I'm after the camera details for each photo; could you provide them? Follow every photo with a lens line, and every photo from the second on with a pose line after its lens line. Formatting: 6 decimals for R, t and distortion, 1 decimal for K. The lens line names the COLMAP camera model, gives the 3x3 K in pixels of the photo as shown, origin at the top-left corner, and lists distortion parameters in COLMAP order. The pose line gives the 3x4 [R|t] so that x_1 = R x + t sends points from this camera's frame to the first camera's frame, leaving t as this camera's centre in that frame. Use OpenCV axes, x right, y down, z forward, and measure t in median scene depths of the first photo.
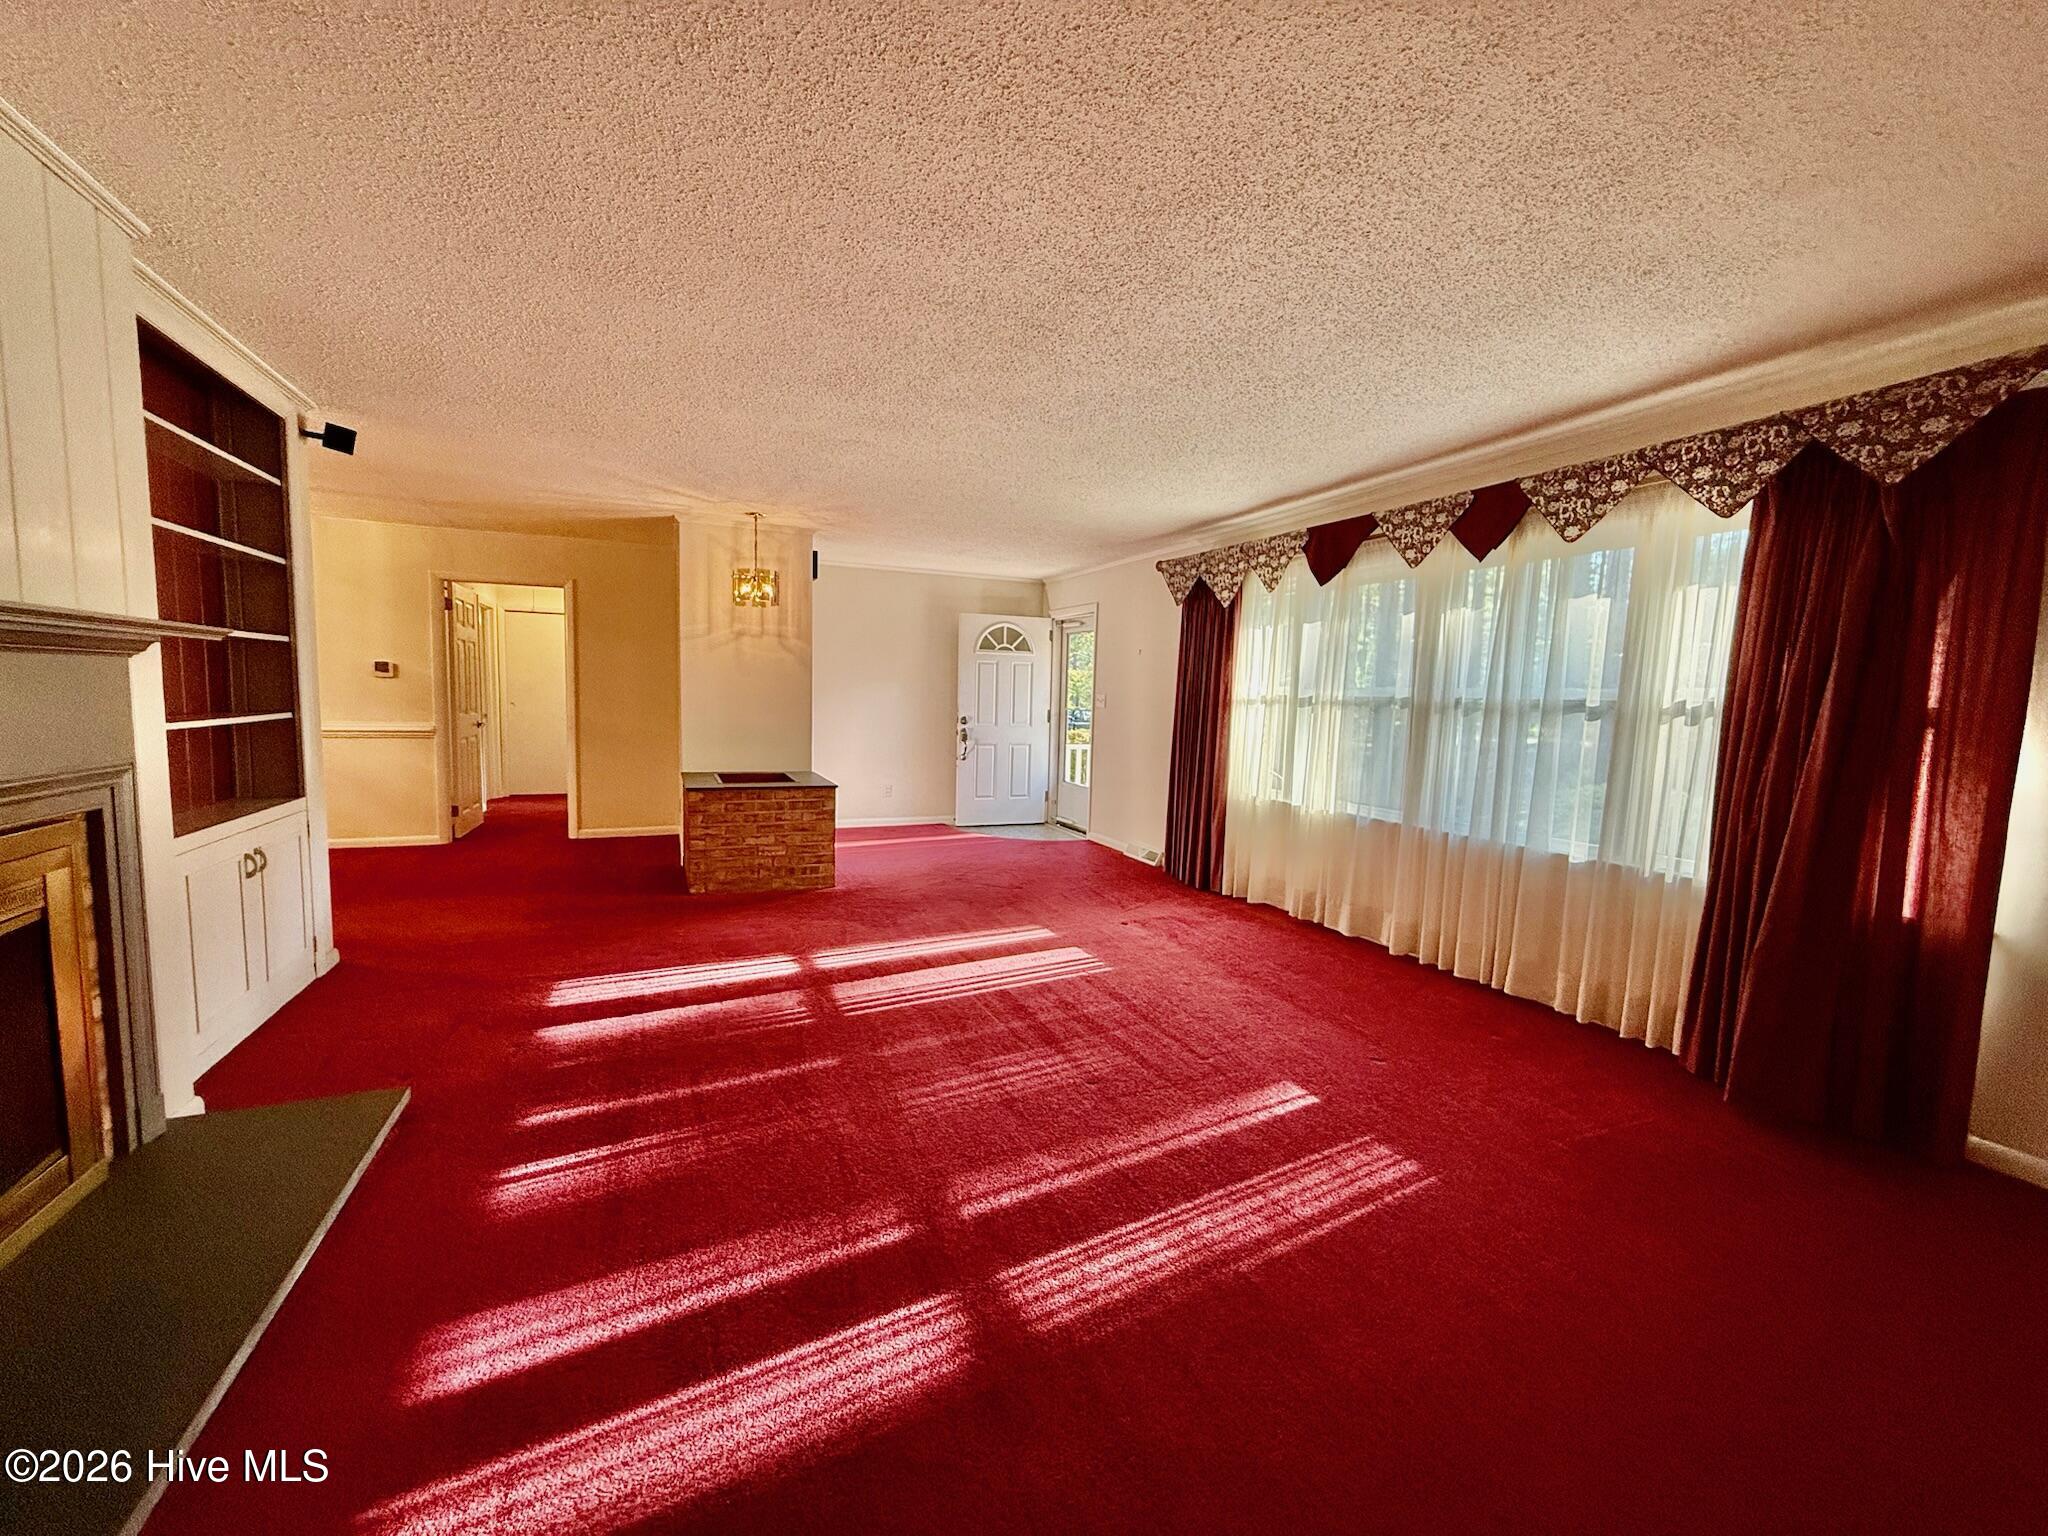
lens RADIAL K [[817.4, 0, 1023.2], [0, 817.4, 769.3], [0, 0, 1]] dist [0.000236, 0.000121]
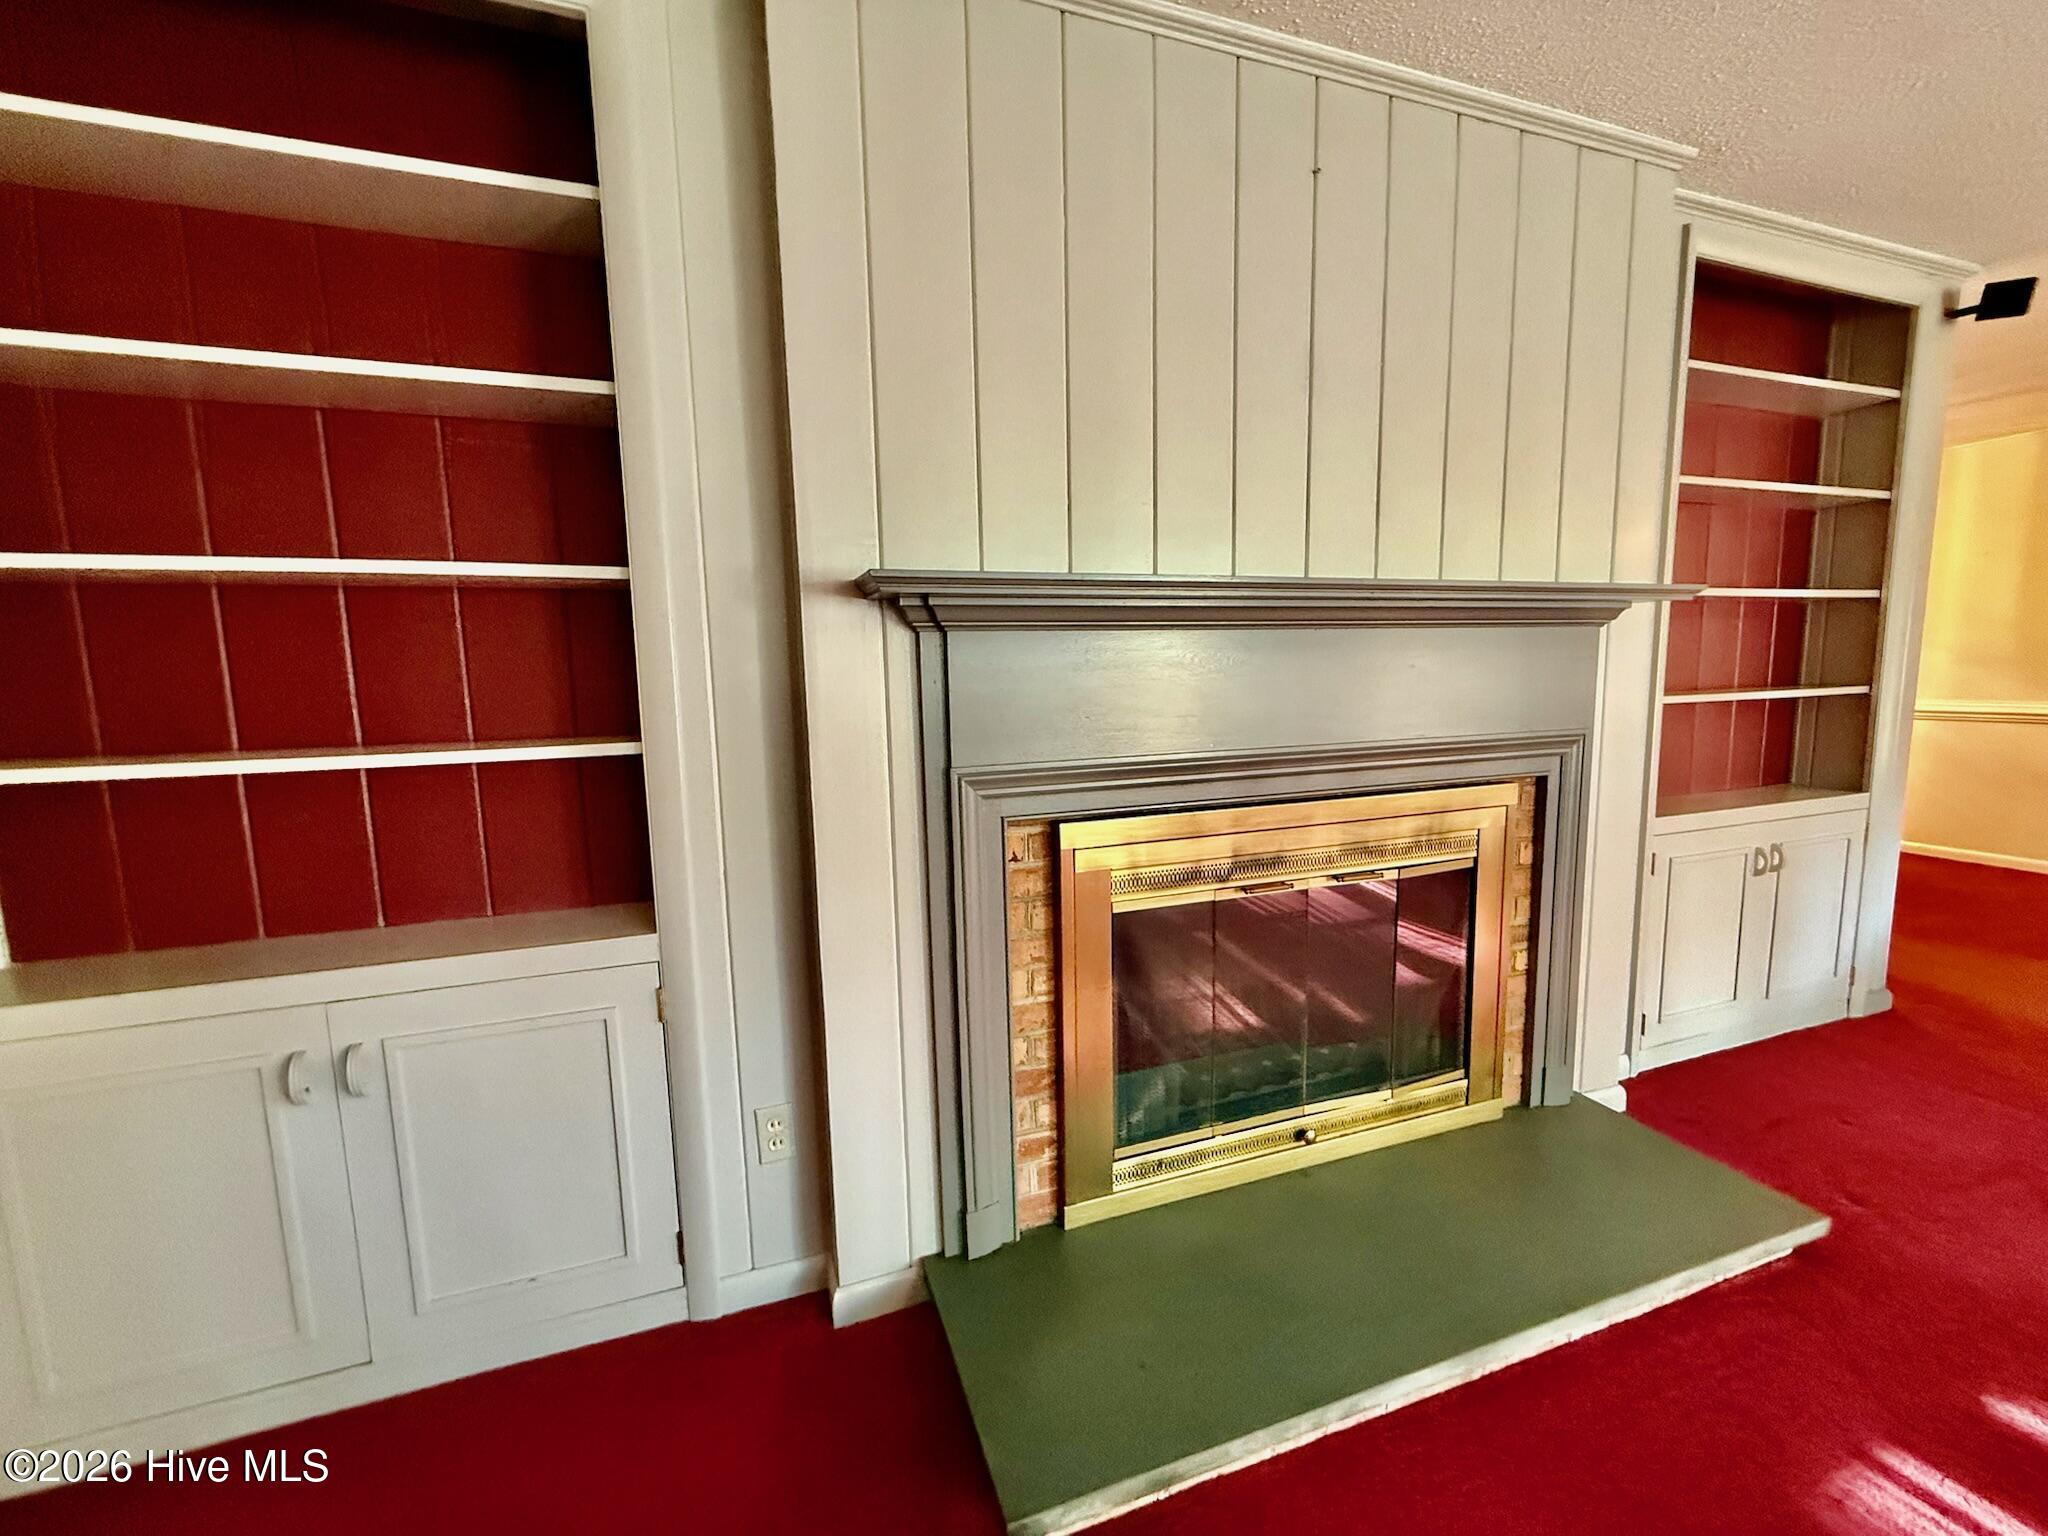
lens RADIAL K [[817.4, 0, 1023.2], [0, 817.4, 769.3], [0, 0, 1]] dist [0.000236, 0.000121]
pose [[-0.074889, 0.093962, -0.992755, -0.038882], [-0.072319, 0.992417, 0.099386, -0.011056], [0.994566, 0.079238, -0.067526, 0.314399]]
